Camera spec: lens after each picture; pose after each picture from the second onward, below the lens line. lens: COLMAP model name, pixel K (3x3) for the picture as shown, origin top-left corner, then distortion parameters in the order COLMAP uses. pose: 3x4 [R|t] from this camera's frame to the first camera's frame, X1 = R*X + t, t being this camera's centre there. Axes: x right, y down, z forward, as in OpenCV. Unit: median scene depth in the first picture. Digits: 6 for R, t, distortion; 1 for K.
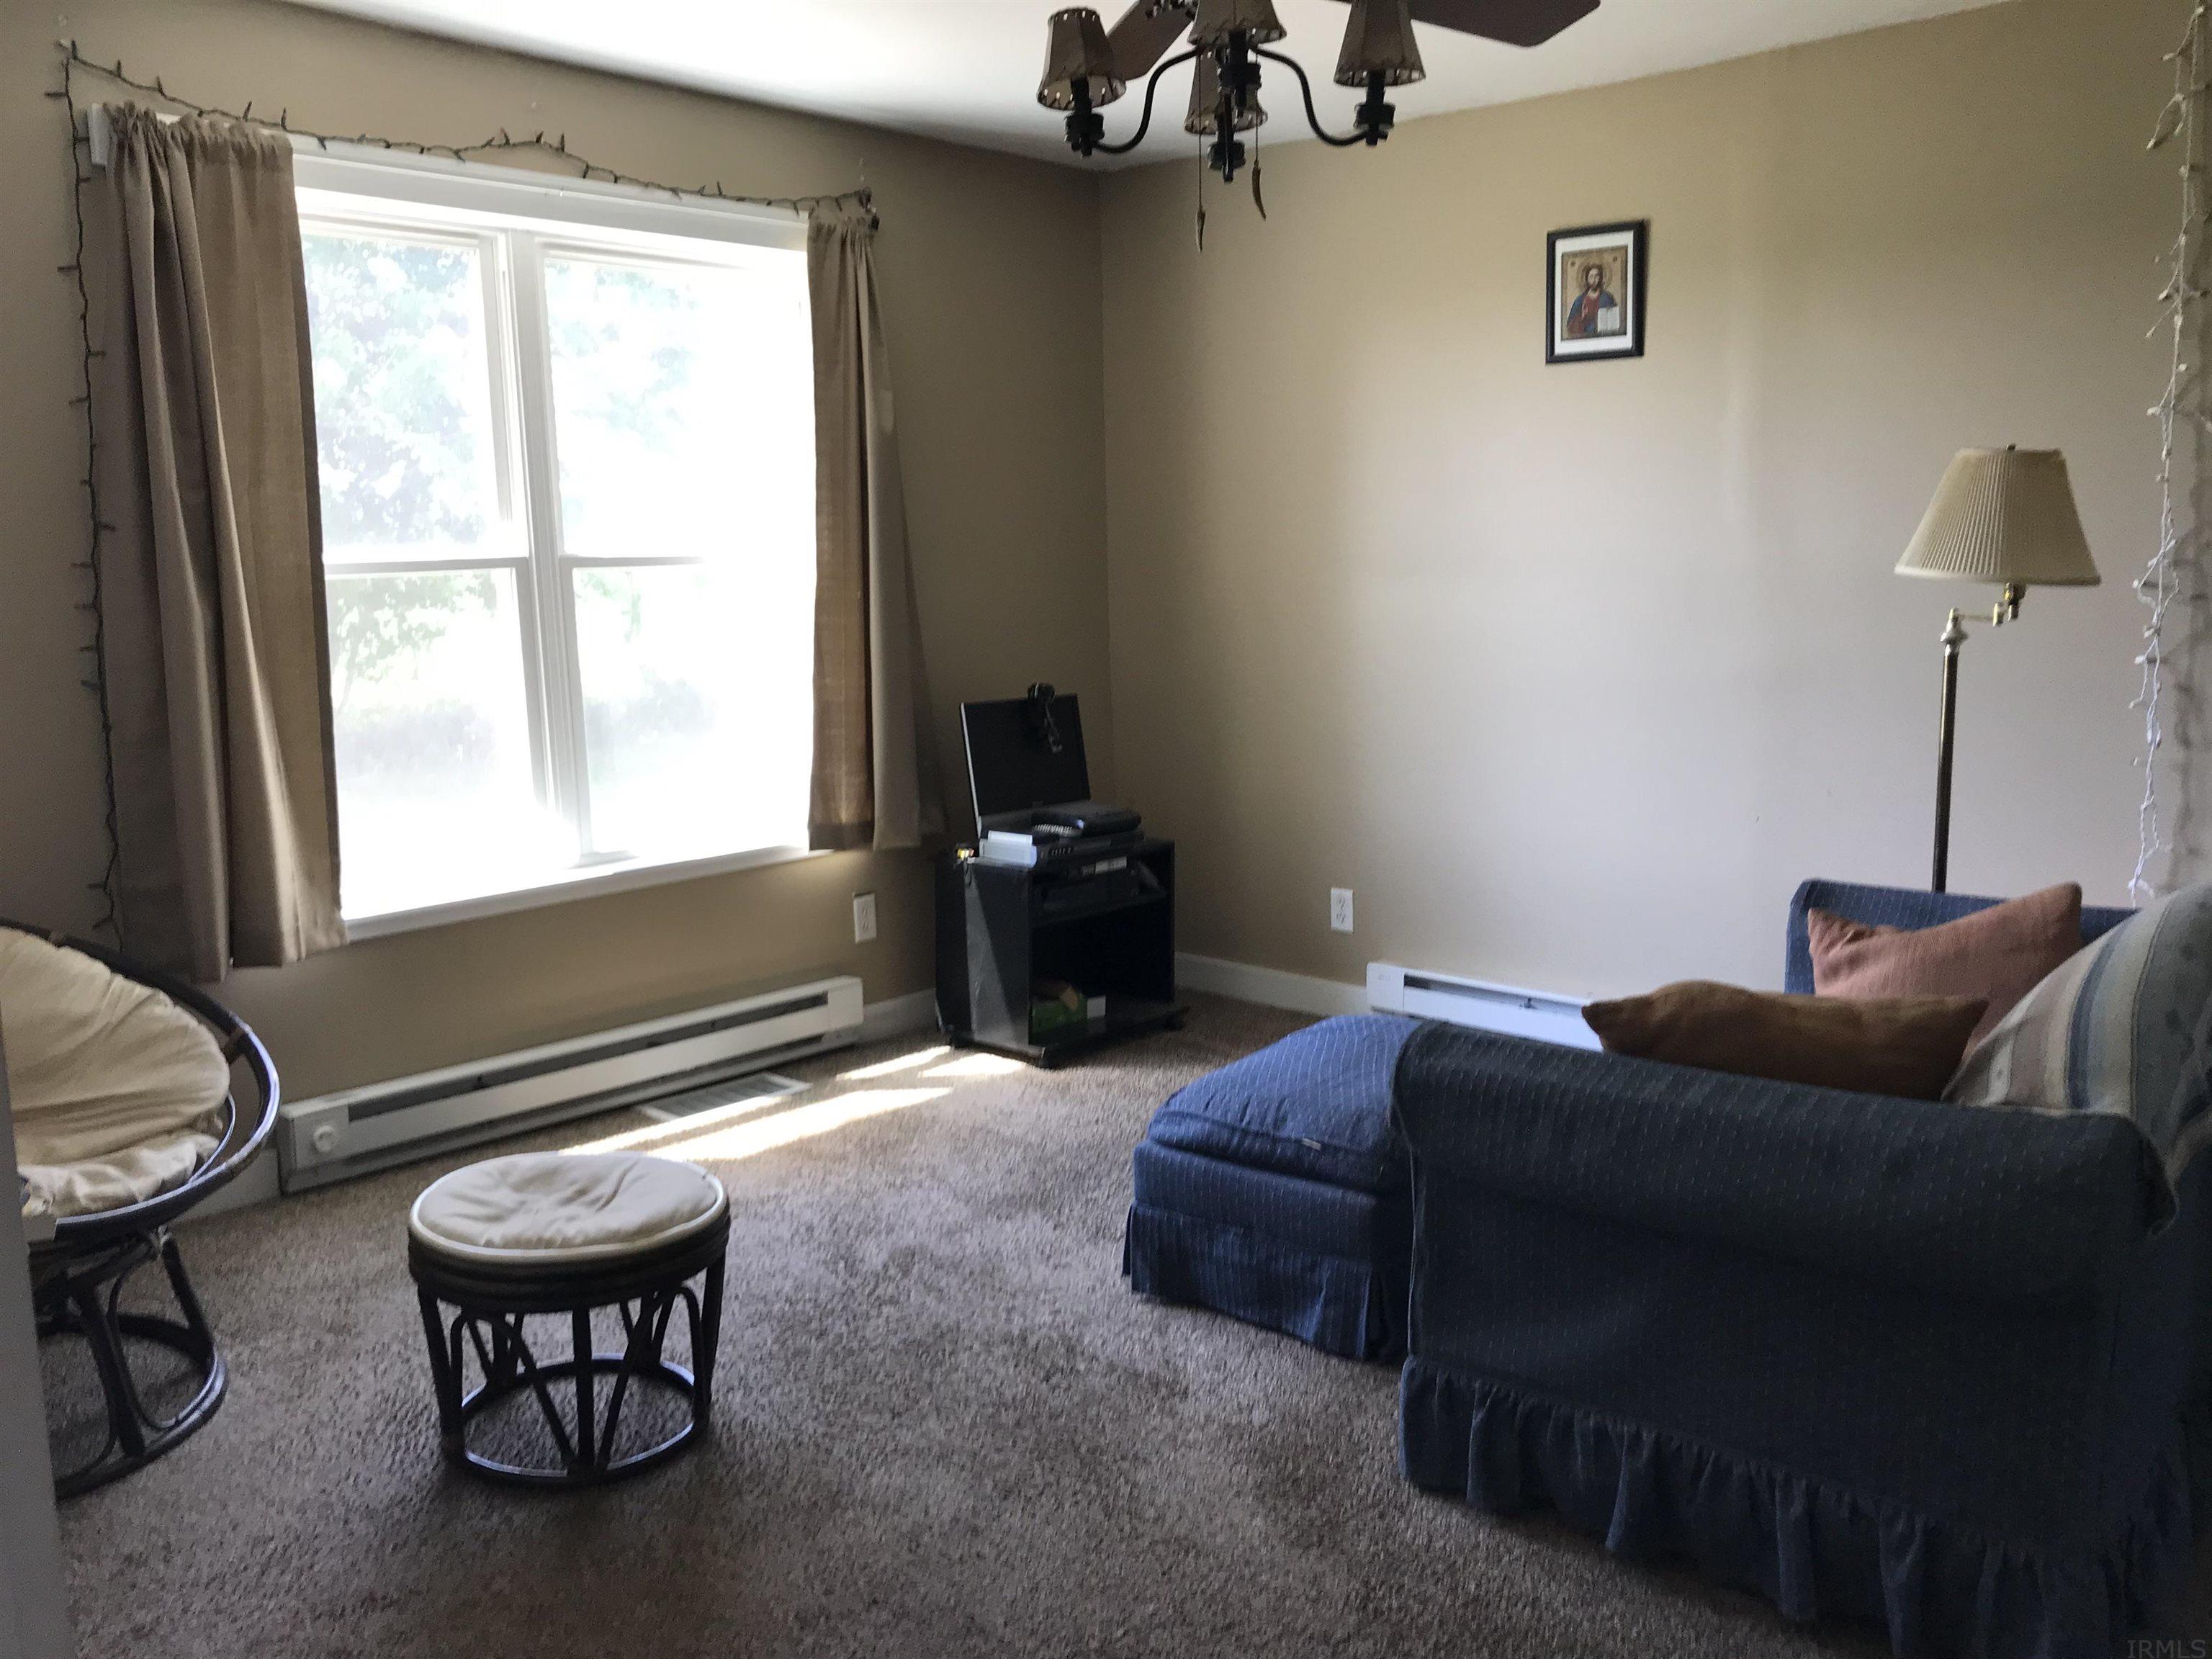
lens RADIAL K [[1838.6, 0, 1106.0], [0, 1838.6, 829.5], [0, 0, 1]] dist [0.001903, -0.006504]
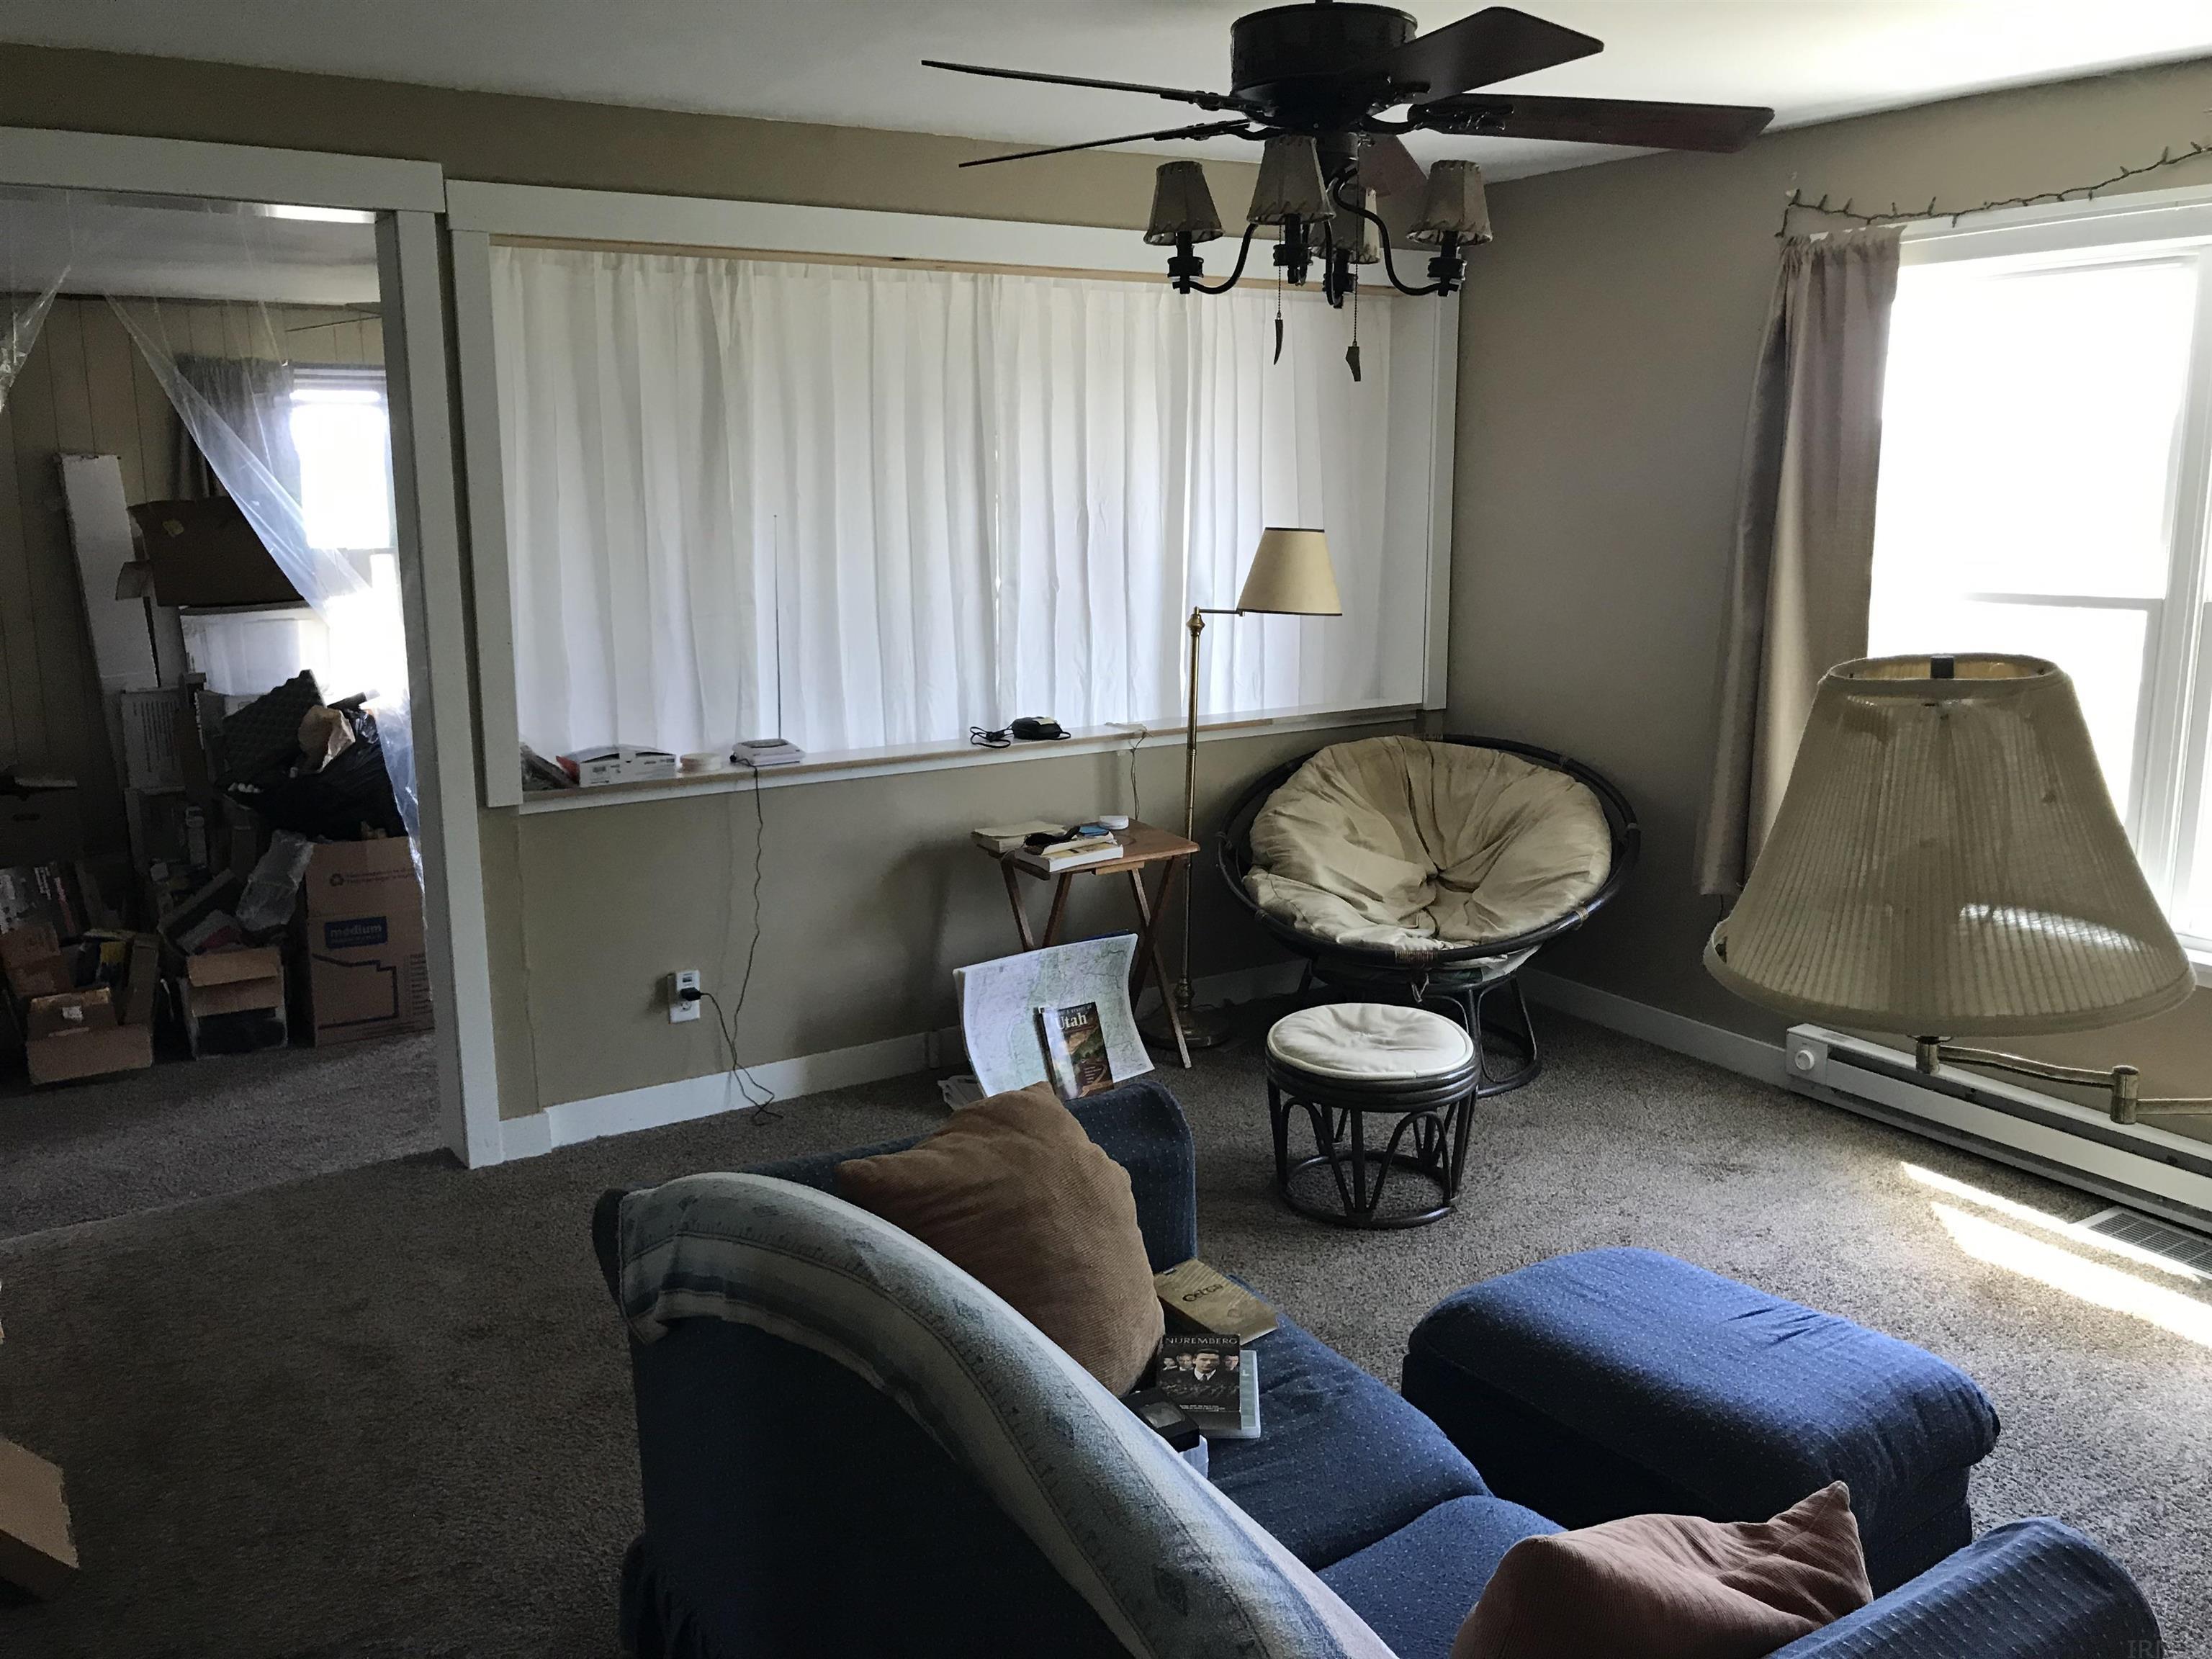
lens RADIAL K [[1838.6, 0, 1106.0], [0, 1838.6, 829.5], [0, 0, 1]] dist [0.001903, -0.006504]
pose [[-0.281170, 0.198716, -0.938858, 0.767178], [-0.138588, 0.959663, 0.244624, -0.199134], [0.949598, 0.198896, -0.242289, 0.776105]]
